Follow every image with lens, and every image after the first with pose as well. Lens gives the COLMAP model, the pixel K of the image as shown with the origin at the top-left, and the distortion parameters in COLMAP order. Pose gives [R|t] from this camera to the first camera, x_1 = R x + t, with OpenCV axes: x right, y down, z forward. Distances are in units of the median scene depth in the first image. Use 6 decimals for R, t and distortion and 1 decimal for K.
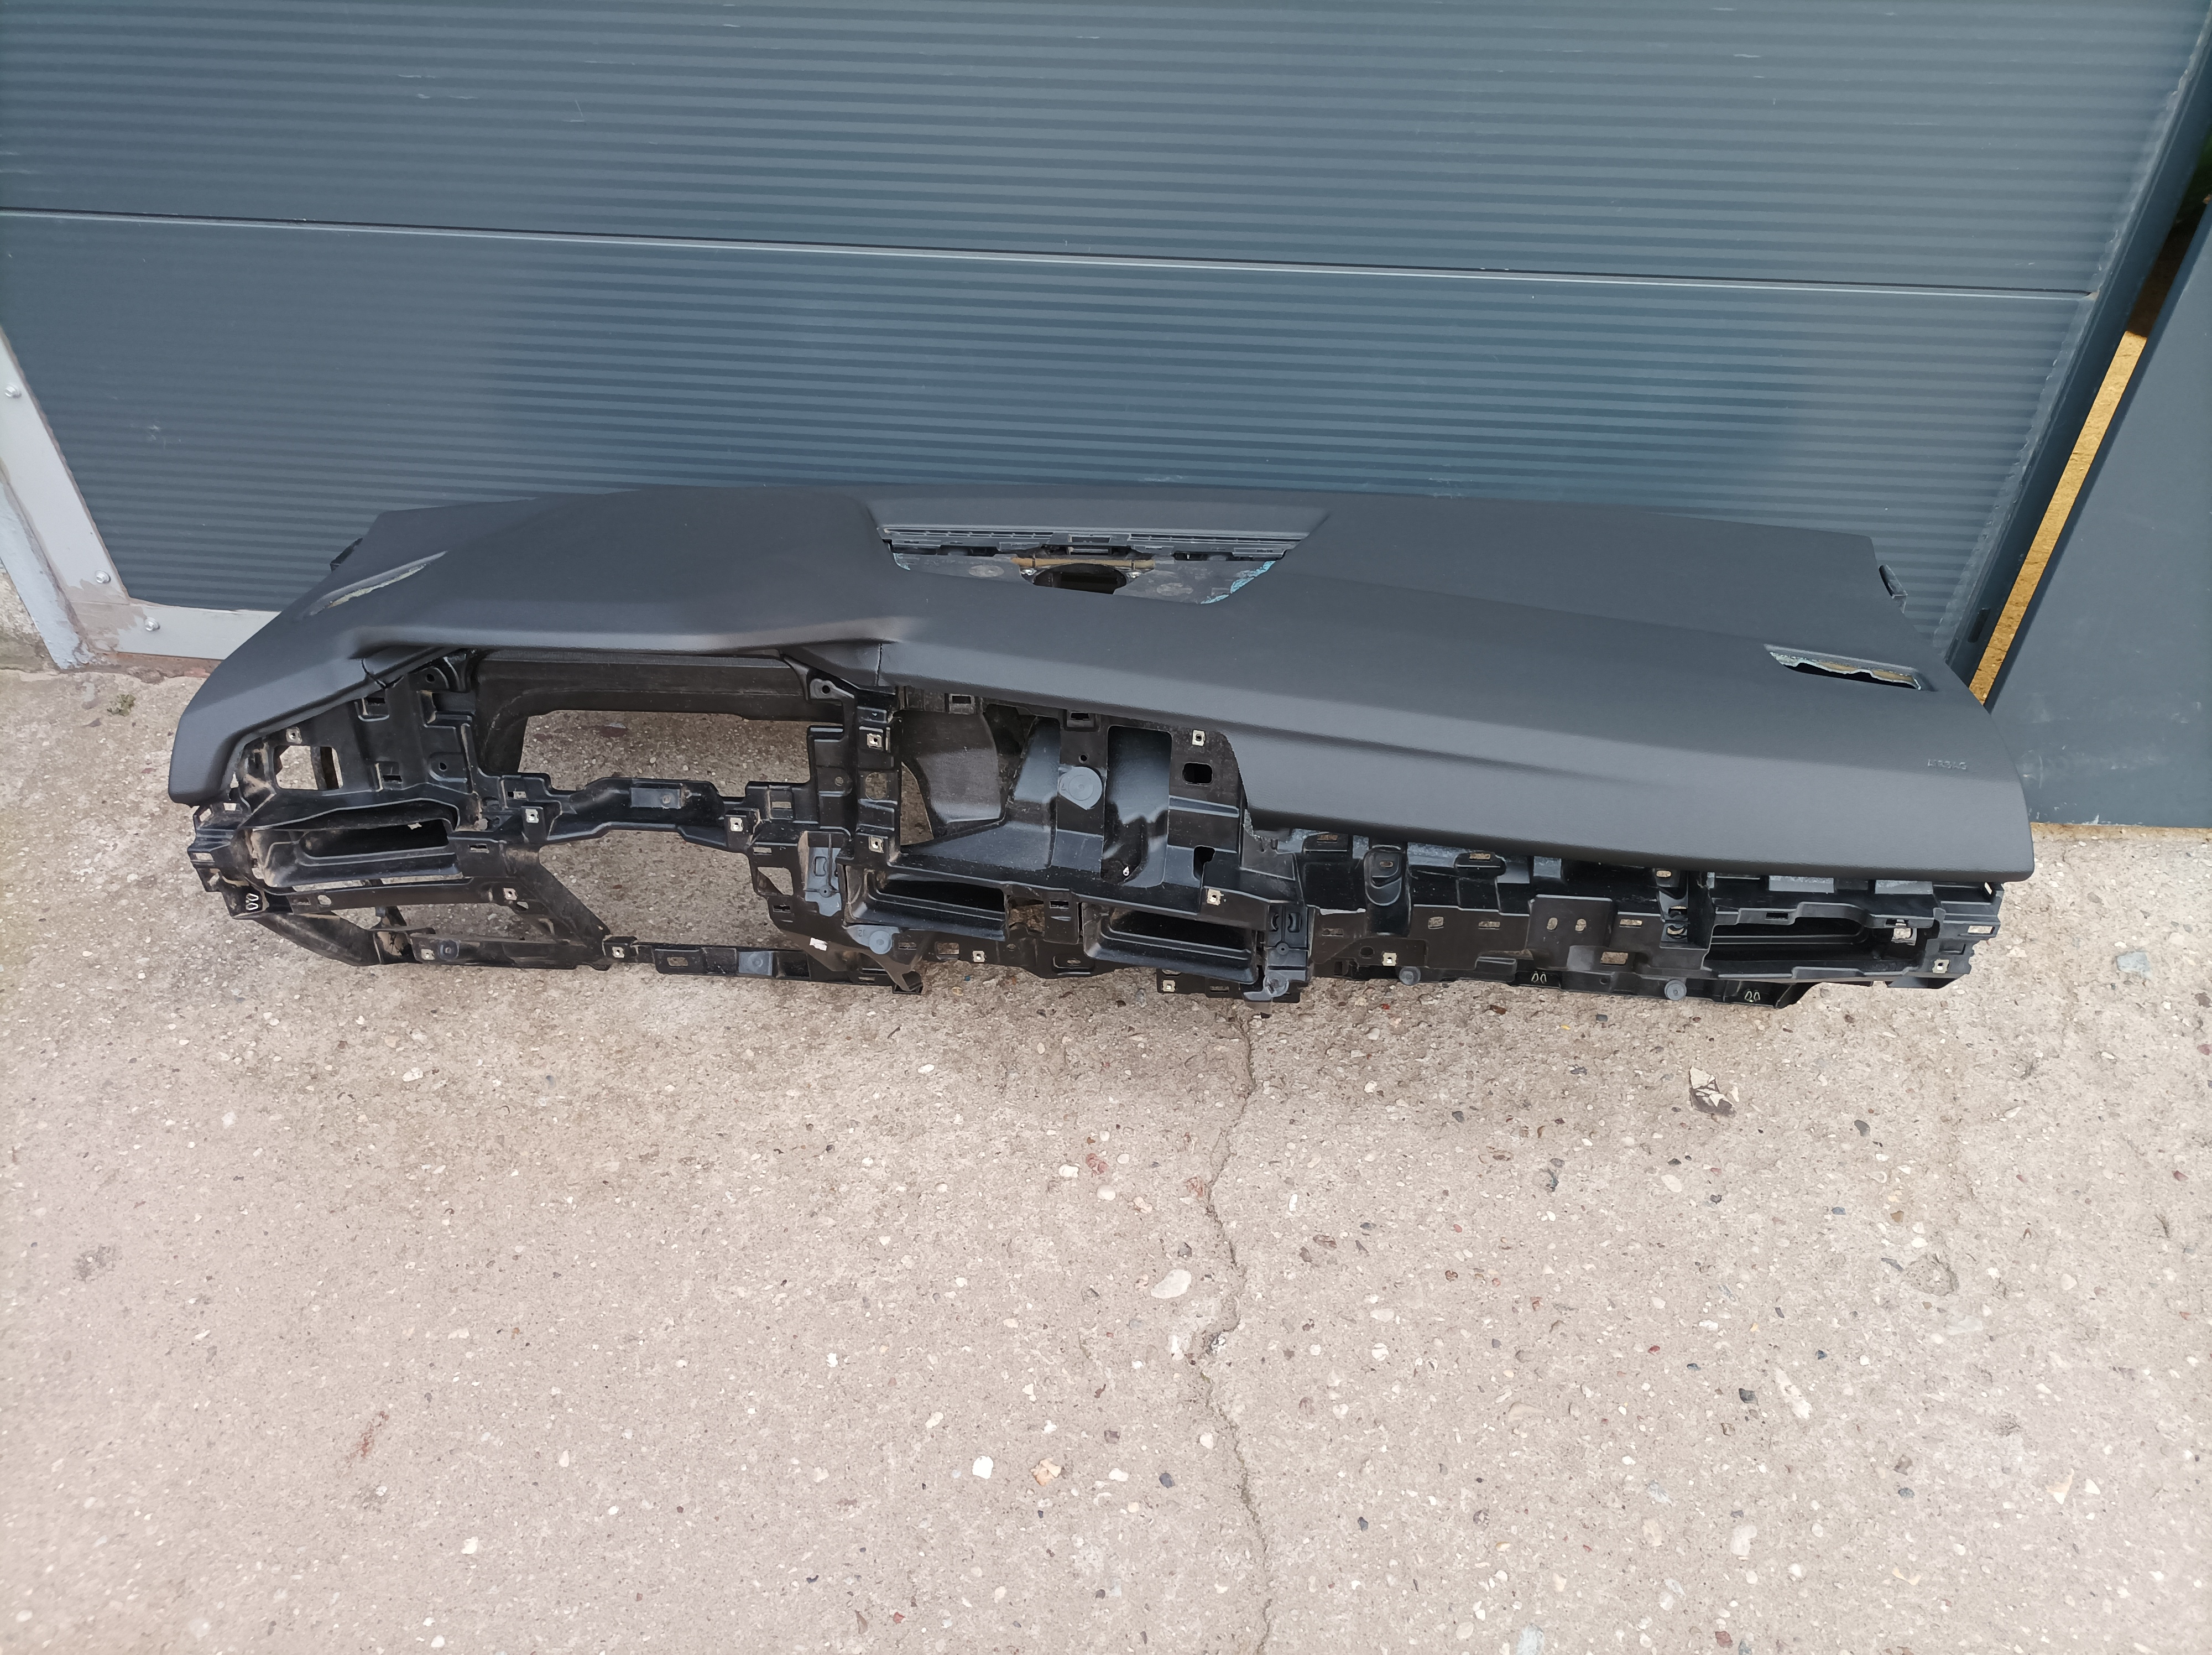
lens RADIAL K [[1657.5, 0, 1101.3], [0, 1657.5, 840.4], [0, 0, 1]] dist [0.021368, -0.011692]
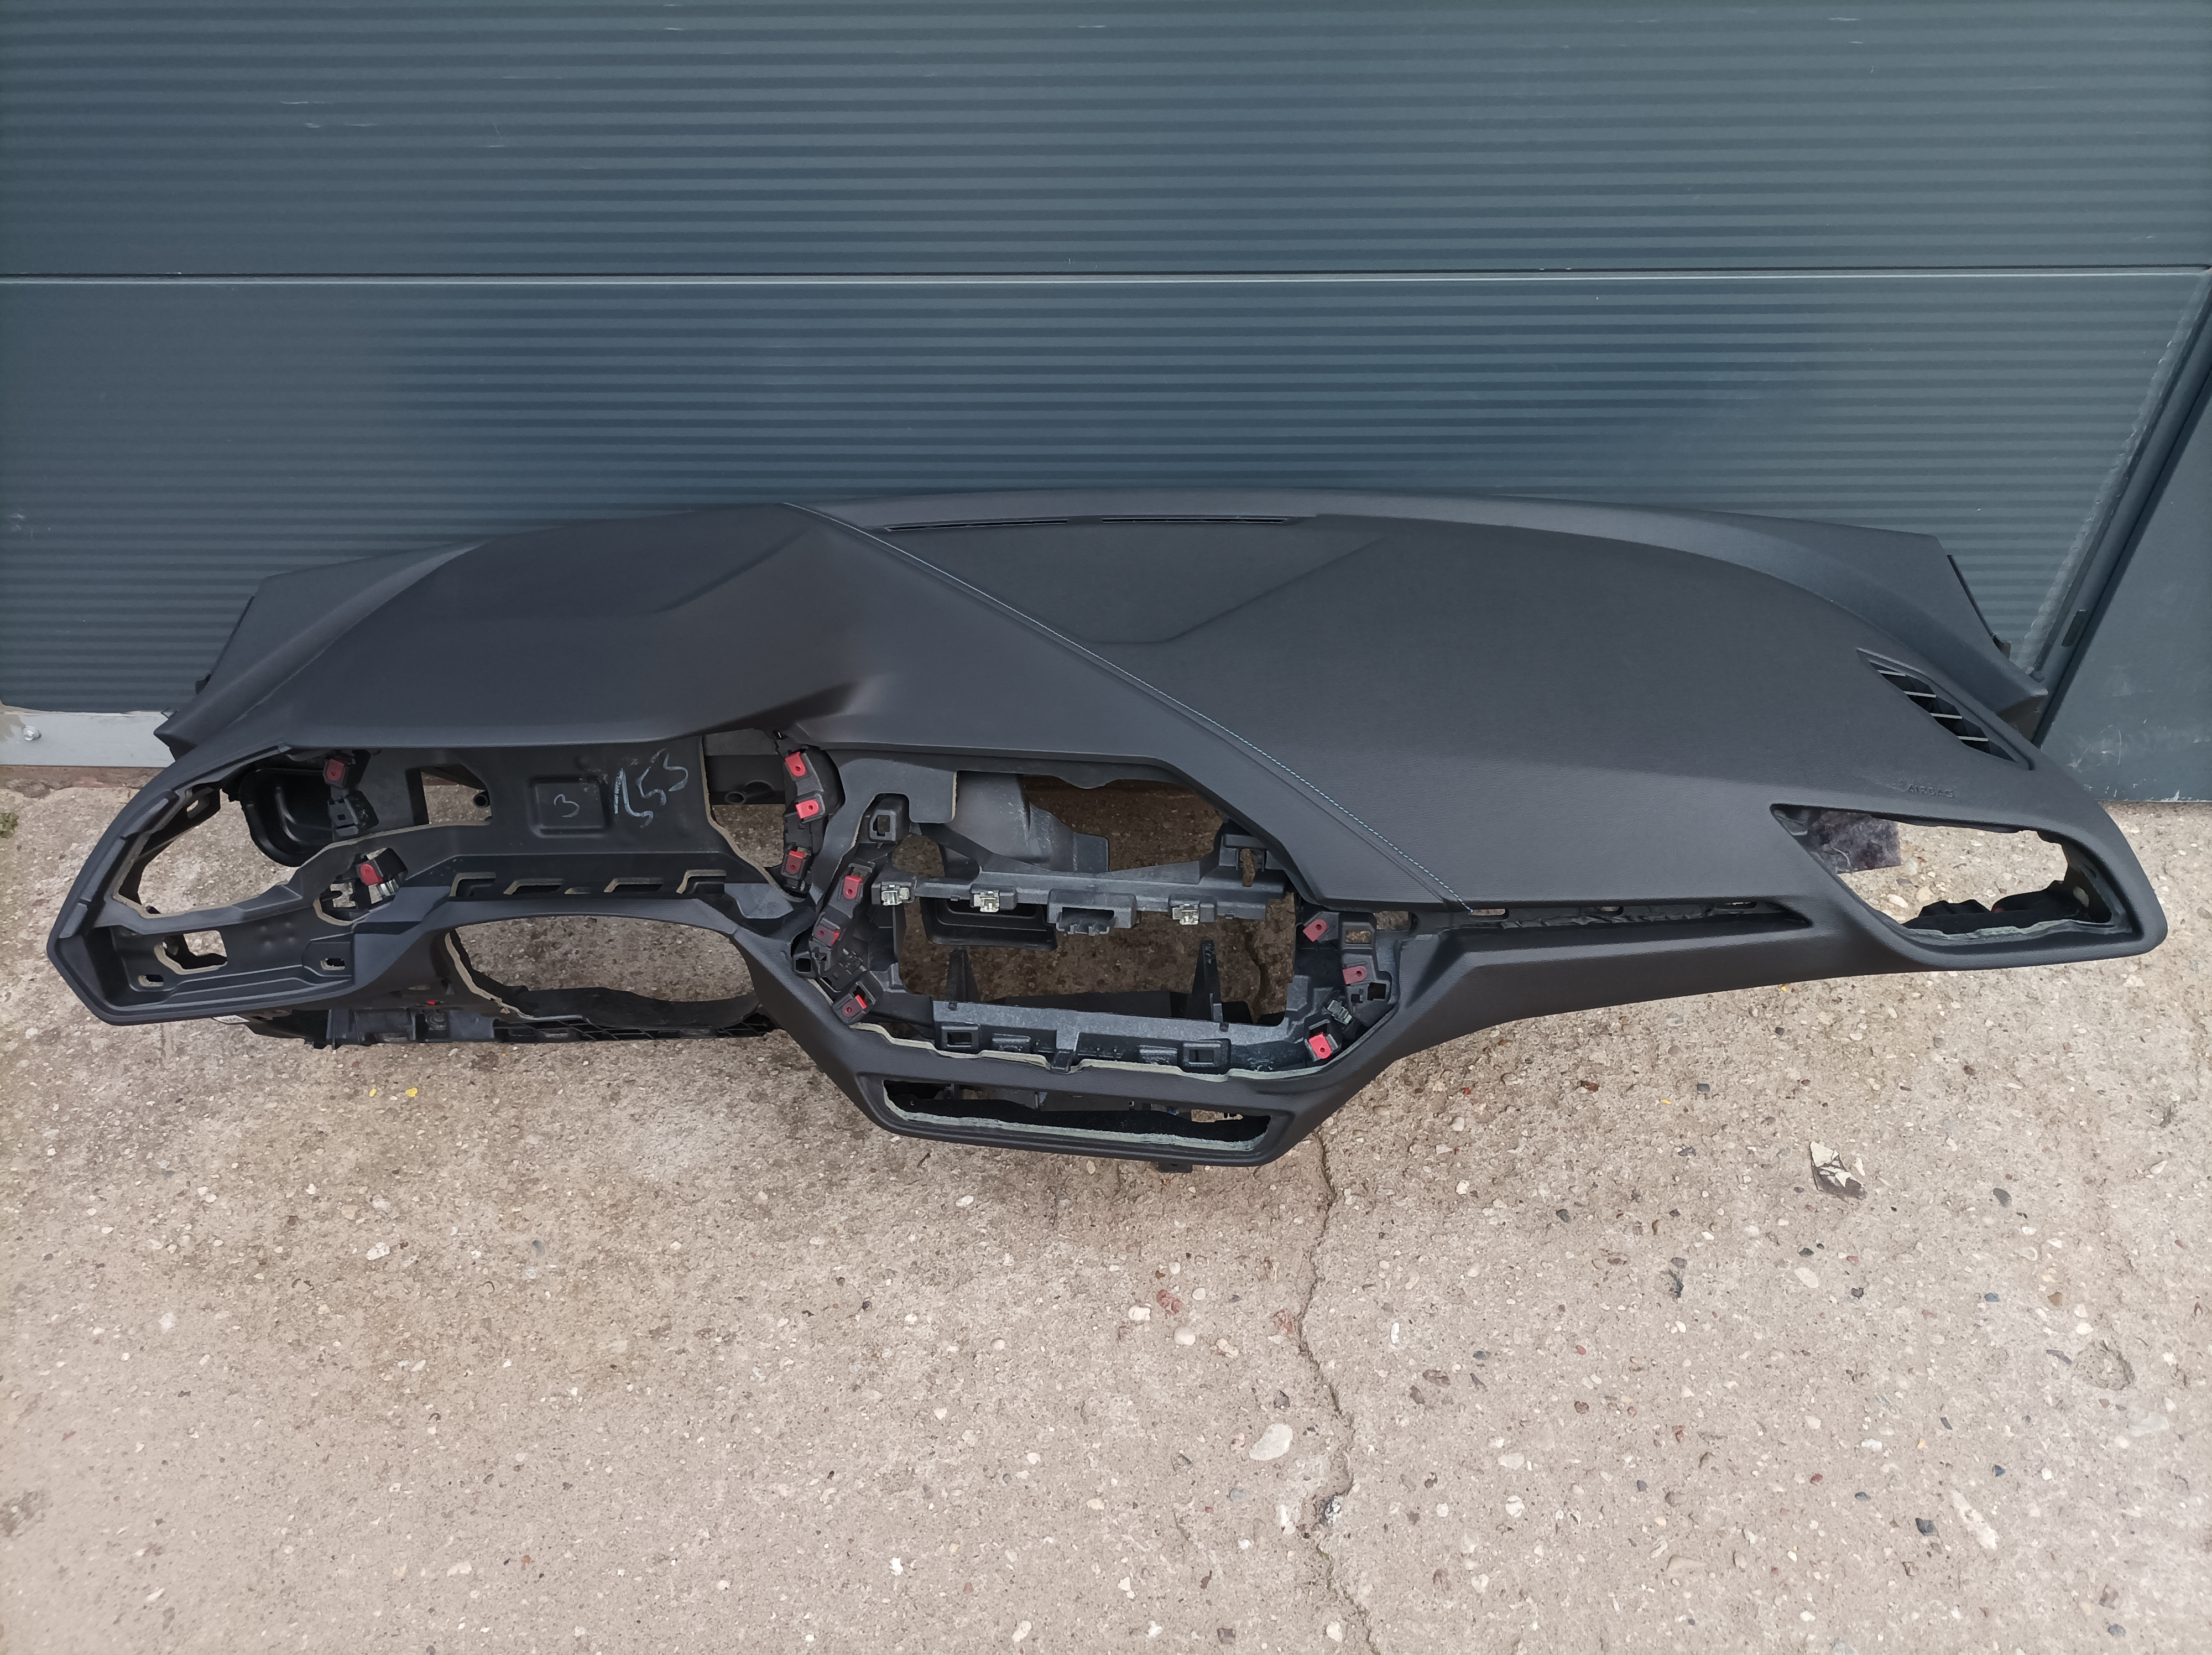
lens RADIAL K [[1657.5, 0, 1101.2], [0, 1657.5, 843.8], [0, 0, 1]] dist [0.021368, -0.011692]
pose [[0.996959, -0.062716, 0.046264, -0.067213], [0.061734, 0.997842, 0.022352, -0.074327], [-0.047566, -0.019428, 0.998679, 0.121716]]
